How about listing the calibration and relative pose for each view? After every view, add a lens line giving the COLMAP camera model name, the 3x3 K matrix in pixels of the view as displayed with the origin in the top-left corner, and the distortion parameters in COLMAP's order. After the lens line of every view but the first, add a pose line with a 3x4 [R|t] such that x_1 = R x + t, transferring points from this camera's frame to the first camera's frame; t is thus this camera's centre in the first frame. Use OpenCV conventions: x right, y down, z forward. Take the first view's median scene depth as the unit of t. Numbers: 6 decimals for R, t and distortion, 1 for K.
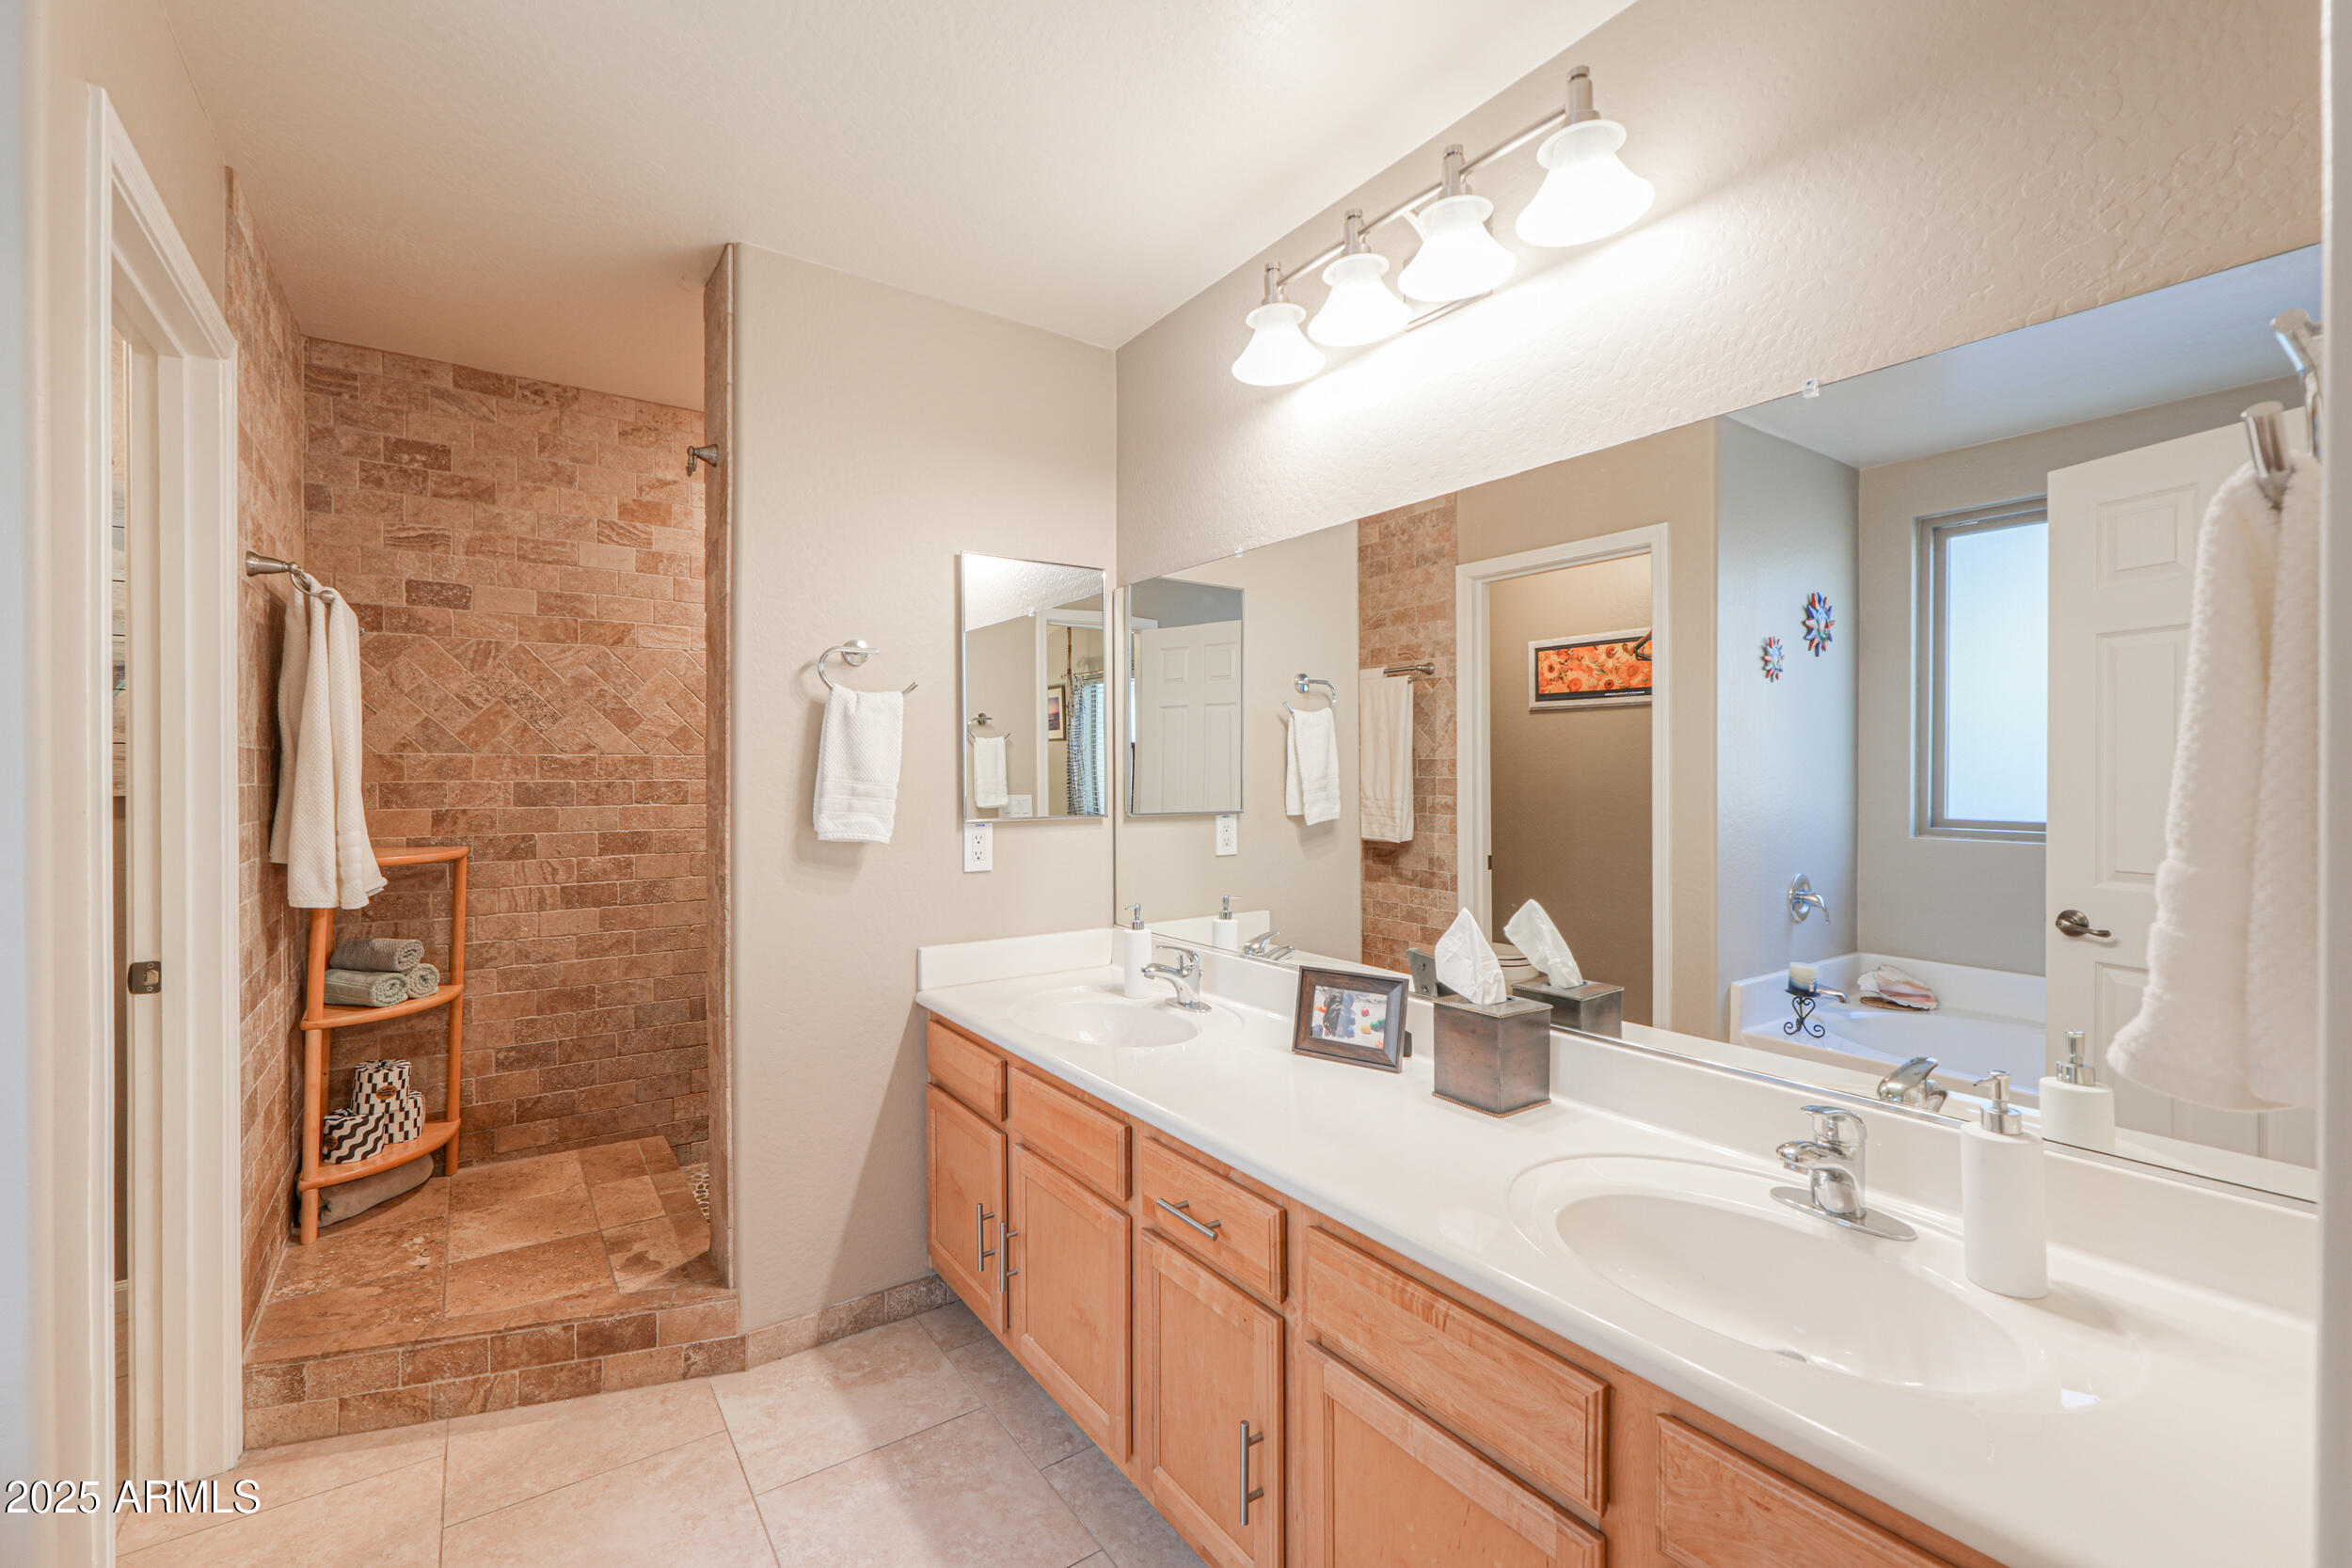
lens RADIAL K [[1005.9, 0, 1175.9], [0, 1005.9, 779.0], [0, 0, 1]] dist [-0.003561, 0.001544]
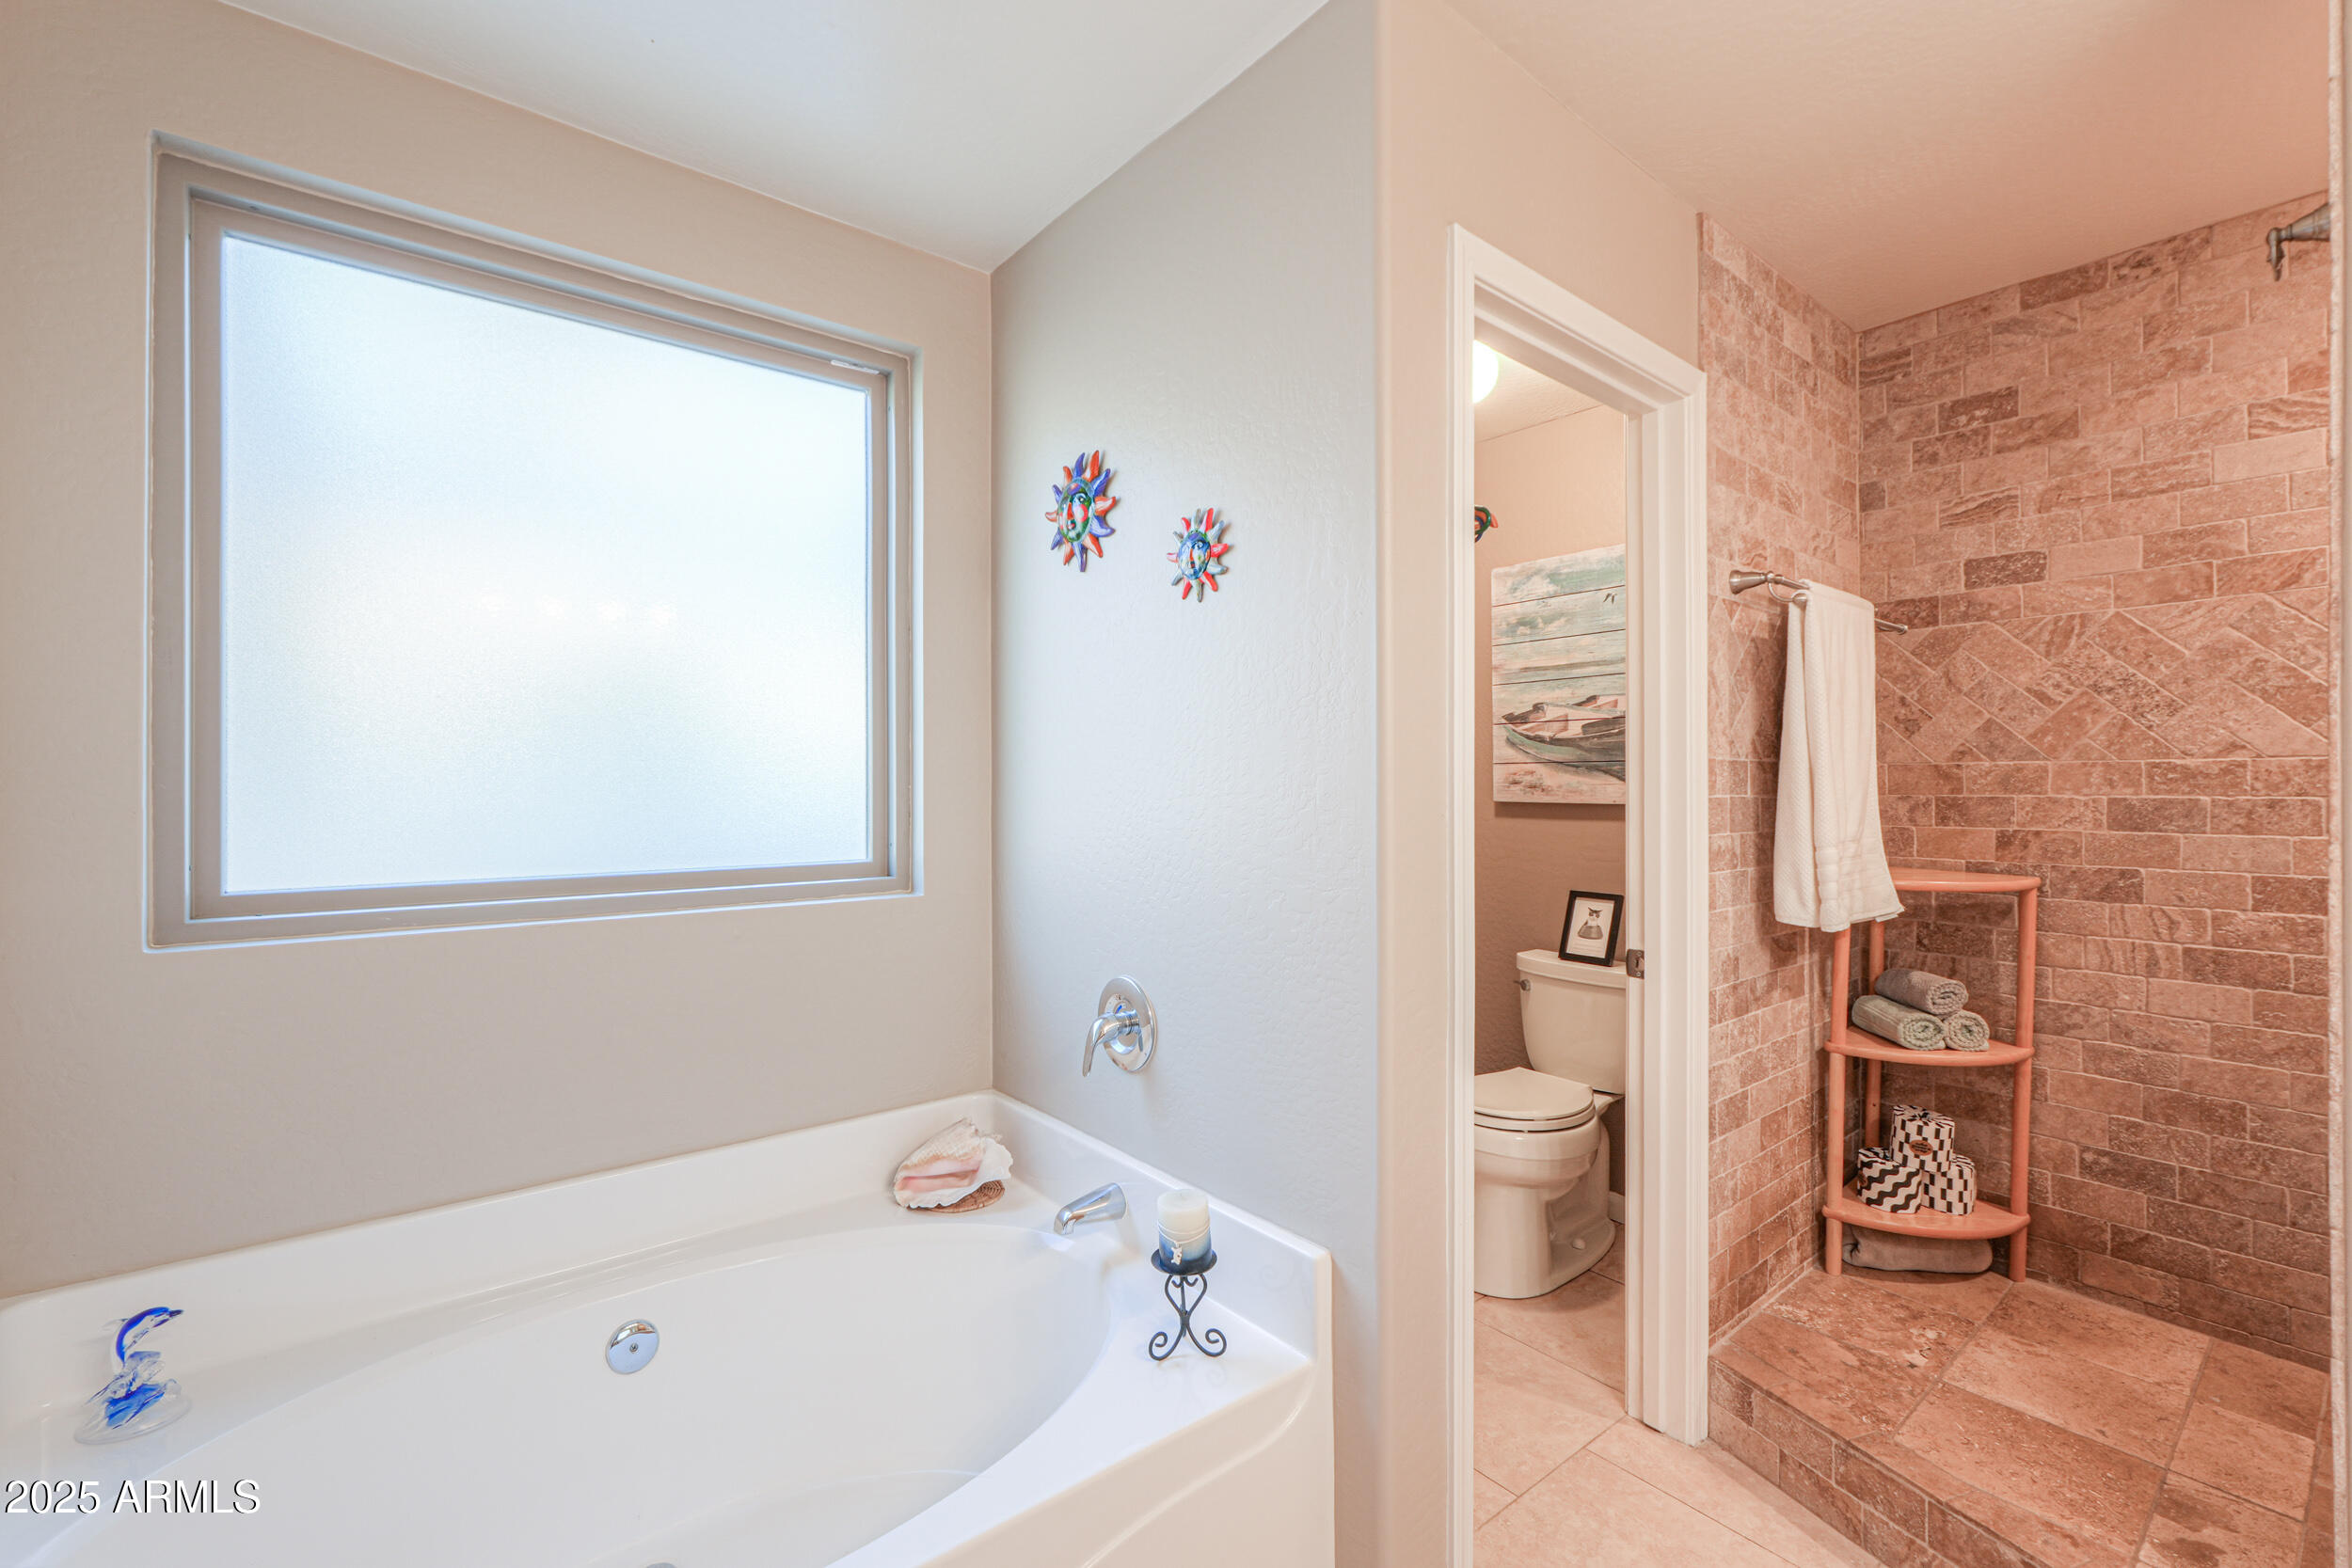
lens RADIAL K [[1005.9, 0, 1173.7], [0, 1005.9, 780.5], [0, 0, 1]] dist [-0.003561, 0.001544]
pose [[0.041842, -0.003801, -0.999117, 0.063429], [-0.008236, 0.999957, -0.004149, -0.000978], [0.999090, 0.008402, 0.041809, 0.284478]]
